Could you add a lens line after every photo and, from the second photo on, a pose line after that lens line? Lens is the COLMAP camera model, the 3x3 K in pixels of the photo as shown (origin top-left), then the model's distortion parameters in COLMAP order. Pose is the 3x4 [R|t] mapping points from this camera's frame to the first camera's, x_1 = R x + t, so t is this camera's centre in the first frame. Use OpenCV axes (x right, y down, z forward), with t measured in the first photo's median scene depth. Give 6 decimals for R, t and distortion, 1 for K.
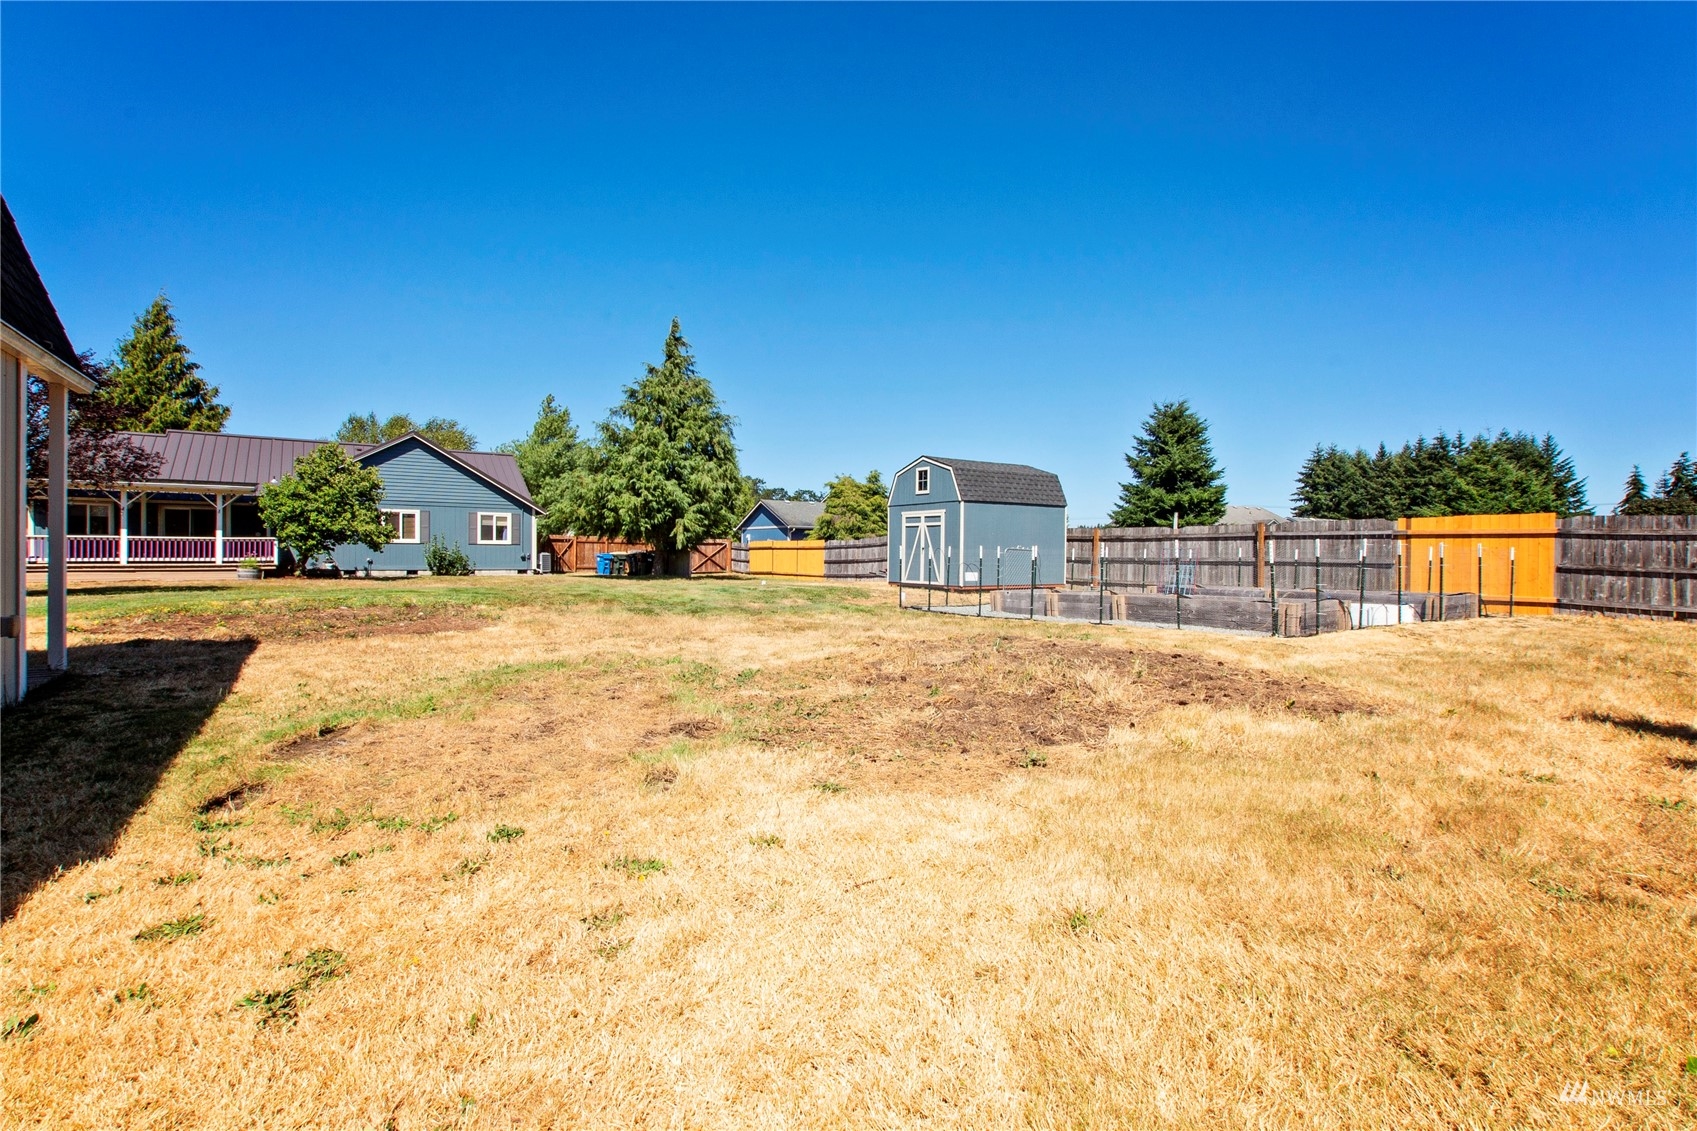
lens RADIAL K [[815.2, 0, 842.0], [0, 815.2, 567.9], [0, 0, 1]] dist [0.019224, 0.001264]
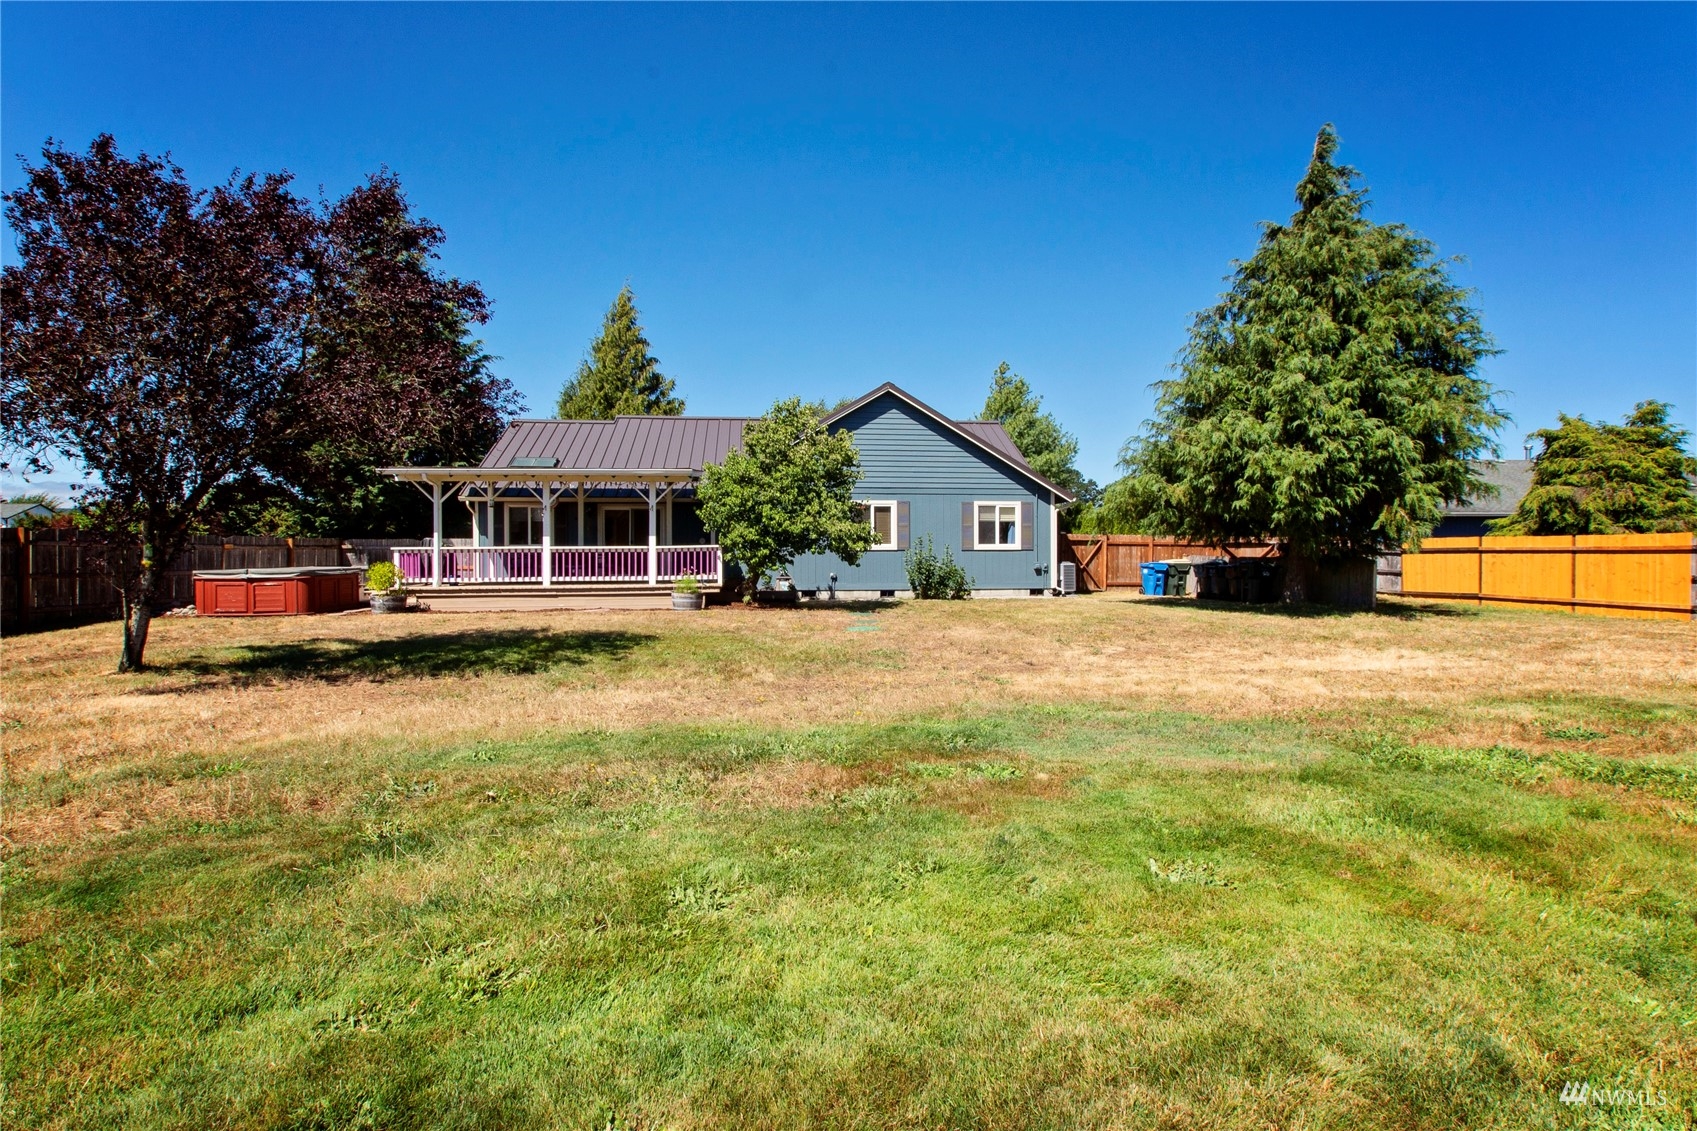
lens RADIAL K [[815.2, 0, 849.1], [0, 815.2, 559.6], [0, 0, 1]] dist [0.019224, 0.001264]
pose [[0.896196, -0.005886, -0.443620, -0.278141], [0.001522, 0.999947, -0.010194, -0.016968], [0.443657, 0.008461, 0.896157, 0.419700]]
